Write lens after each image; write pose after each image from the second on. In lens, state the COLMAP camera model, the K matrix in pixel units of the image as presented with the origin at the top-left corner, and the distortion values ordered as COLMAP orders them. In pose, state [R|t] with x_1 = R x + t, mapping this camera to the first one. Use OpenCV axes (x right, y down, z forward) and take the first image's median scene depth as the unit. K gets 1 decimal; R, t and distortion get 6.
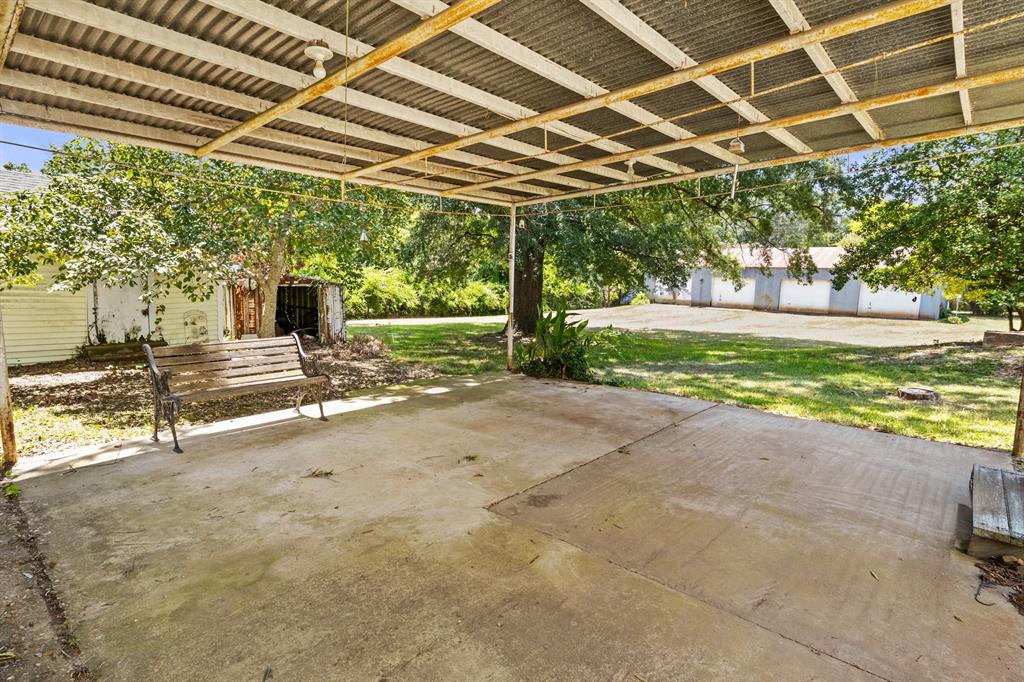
lens RADIAL K [[526.9, 0, 513.4], [0, 526.9, 356.9], [0, 0, 1]] dist [-0.000798, -0.007008]
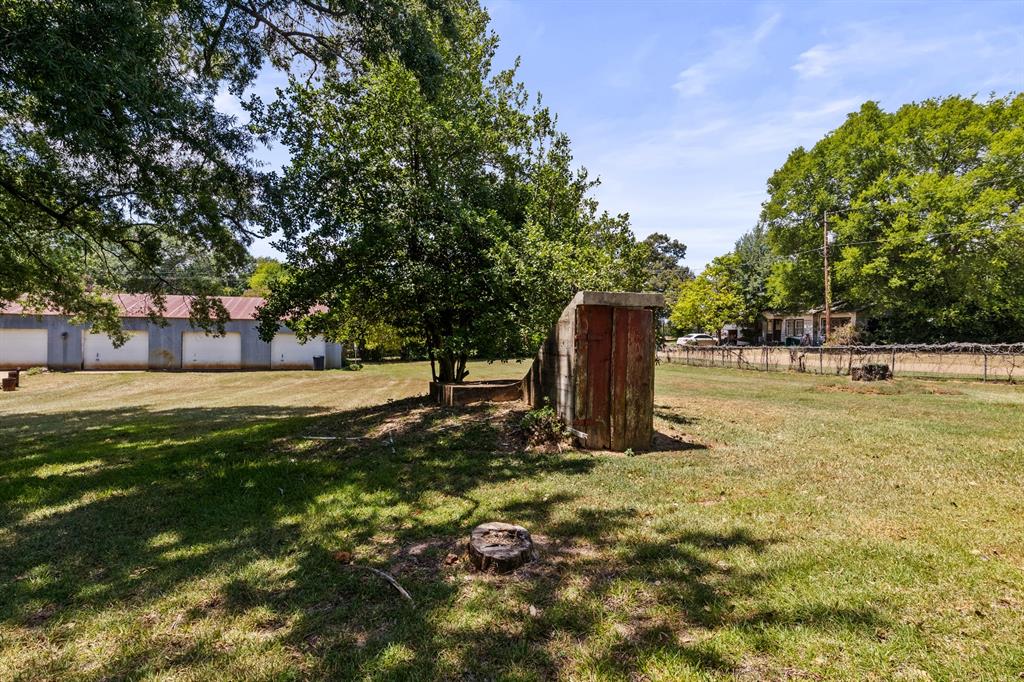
lens RADIAL K [[513.7, 0, 515.2], [0, 513.7, 331.4], [0, 0, 1]] dist [-0.012389, -0.000465]
pose [[0.503077, -0.004491, 0.864230, 0.468914], [0.134145, 0.988273, -0.072952, -0.113206], [-0.853767, 0.152632, 0.497780, 0.921678]]
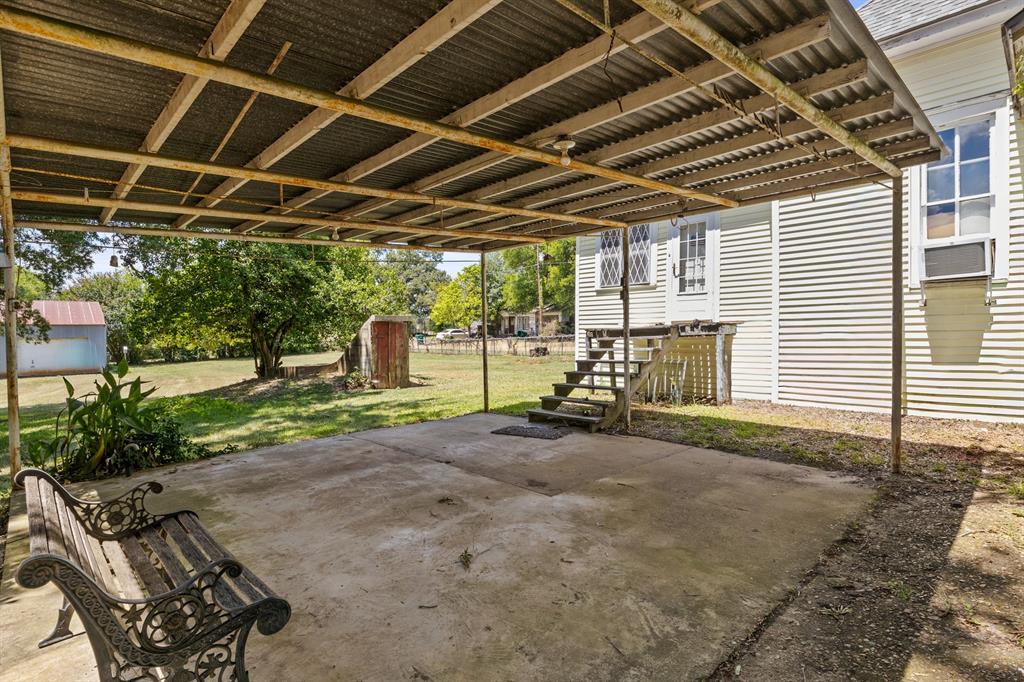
lens RADIAL K [[513.7, 0, 515.2], [0, 513.7, 331.4], [0, 0, 1]] dist [-0.012389, -0.000465]
pose [[0.077601, -0.018640, 0.996810, -0.788027], [0.170195, 0.985397, 0.005177, -0.087138], [-0.982350, 0.169250, 0.079640, 0.530377]]
